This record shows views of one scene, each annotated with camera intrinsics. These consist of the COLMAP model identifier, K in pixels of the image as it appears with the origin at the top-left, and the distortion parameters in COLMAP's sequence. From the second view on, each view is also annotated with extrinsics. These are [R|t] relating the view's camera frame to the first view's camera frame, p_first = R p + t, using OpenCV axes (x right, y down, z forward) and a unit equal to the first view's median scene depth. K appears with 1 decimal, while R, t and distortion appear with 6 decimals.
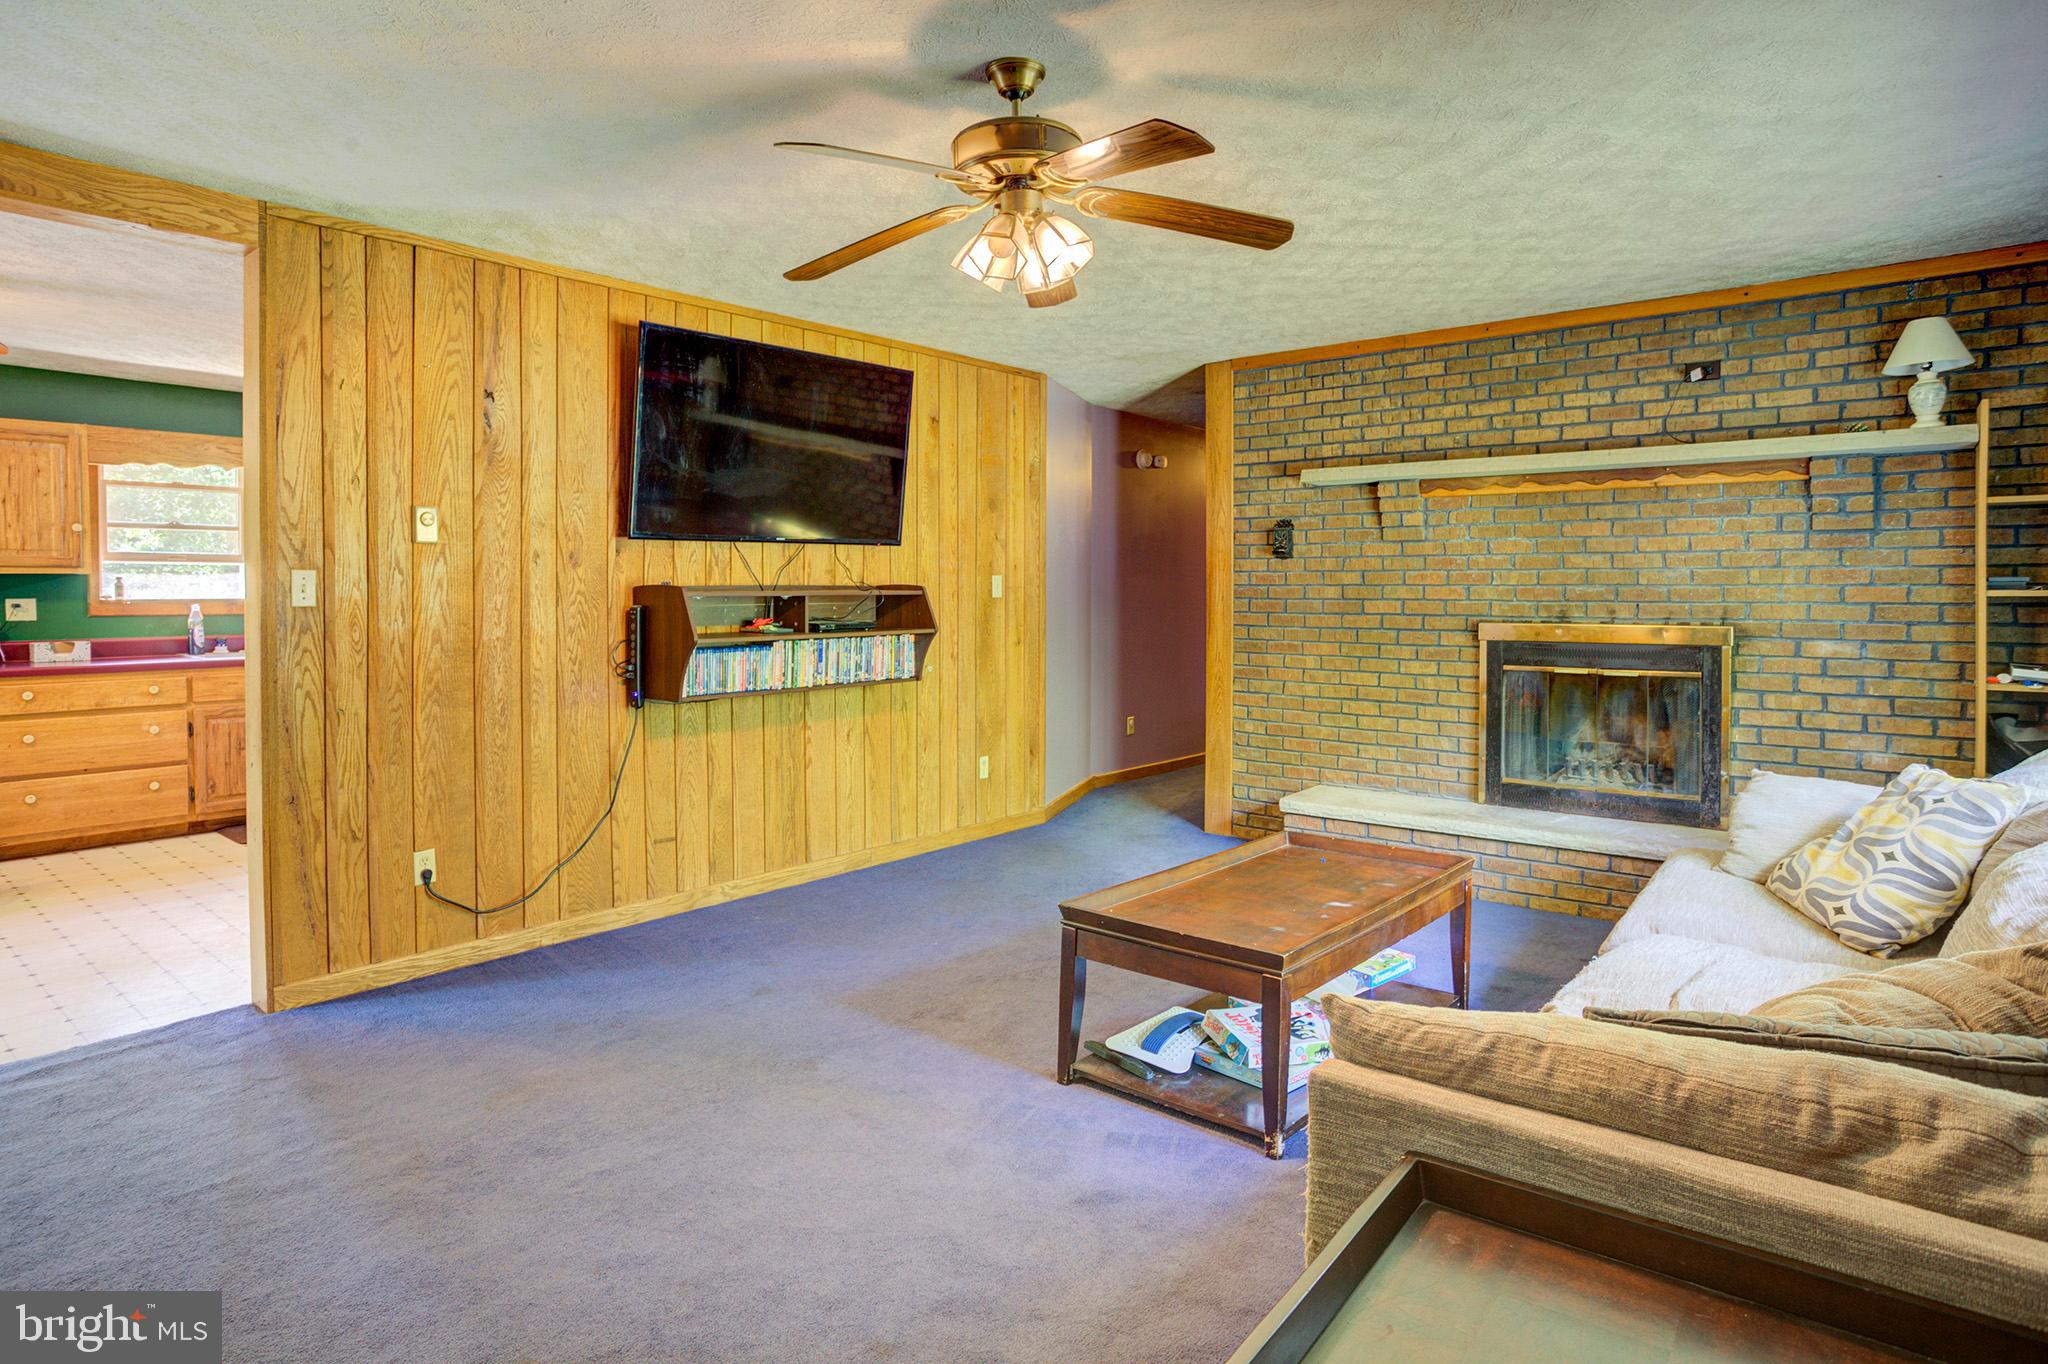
lens RADIAL K [[1172.4, 0, 1025.9], [0, 1172.4, 597.1], [0, 0, 1]] dist [0.000071, 0.000172]
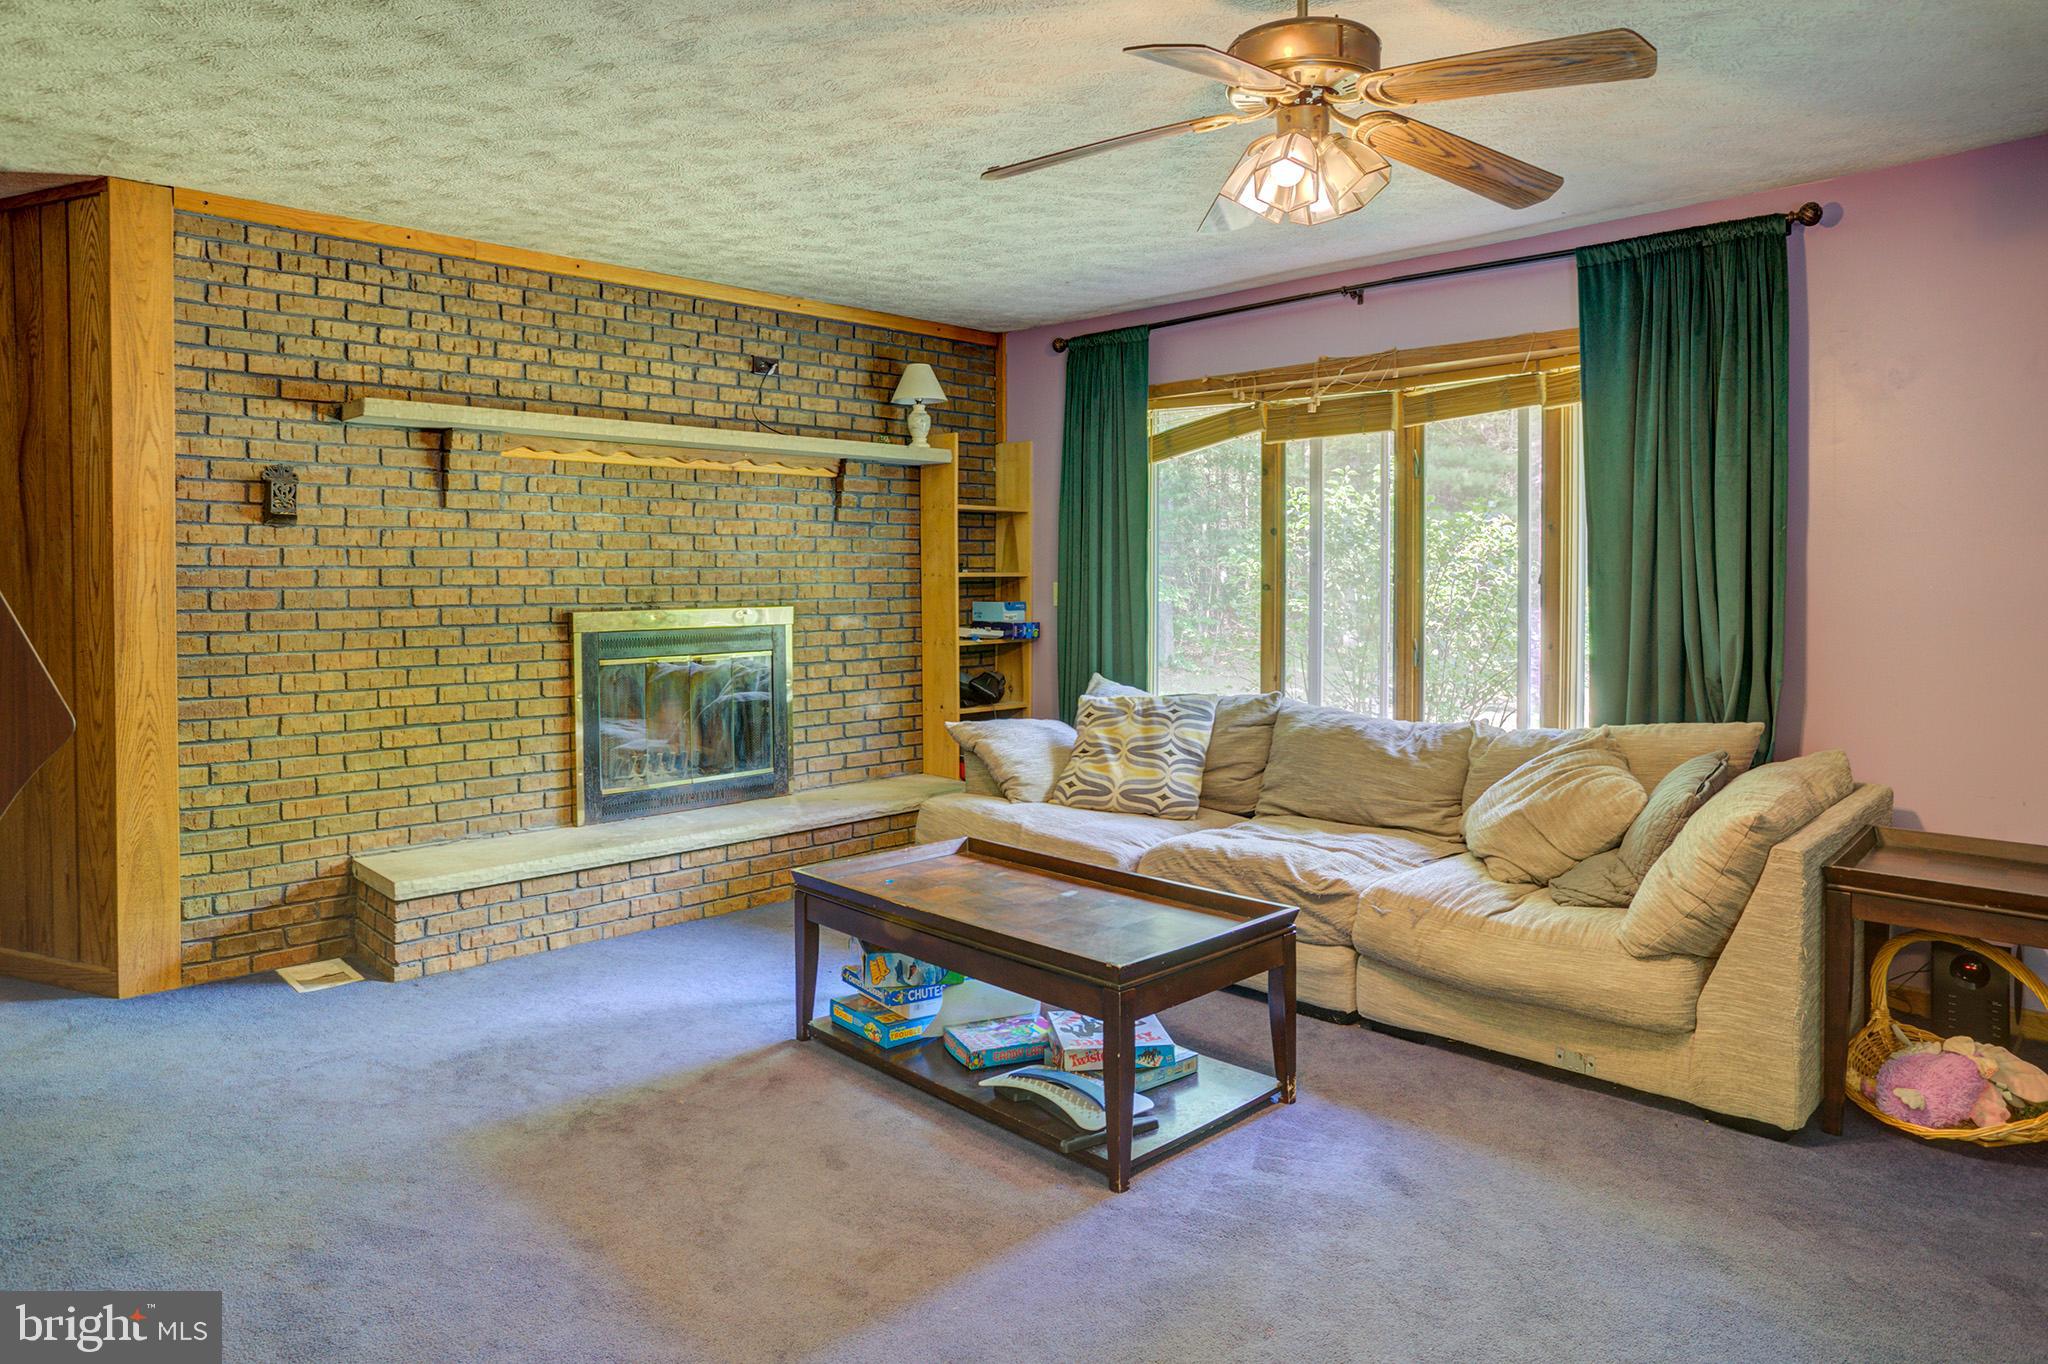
lens RADIAL K [[1307.0, 0, 1025.4], [0, 1307.0, 575.2], [0, 0, 1]] dist [-0.004134, 0.001130]
pose [[0.096409, -0.001468, 0.995341, -0.518514], [0.011061, 0.999939, 0.000403, -0.001545], [-0.995280, 0.010971, 0.096420, 0.590088]]
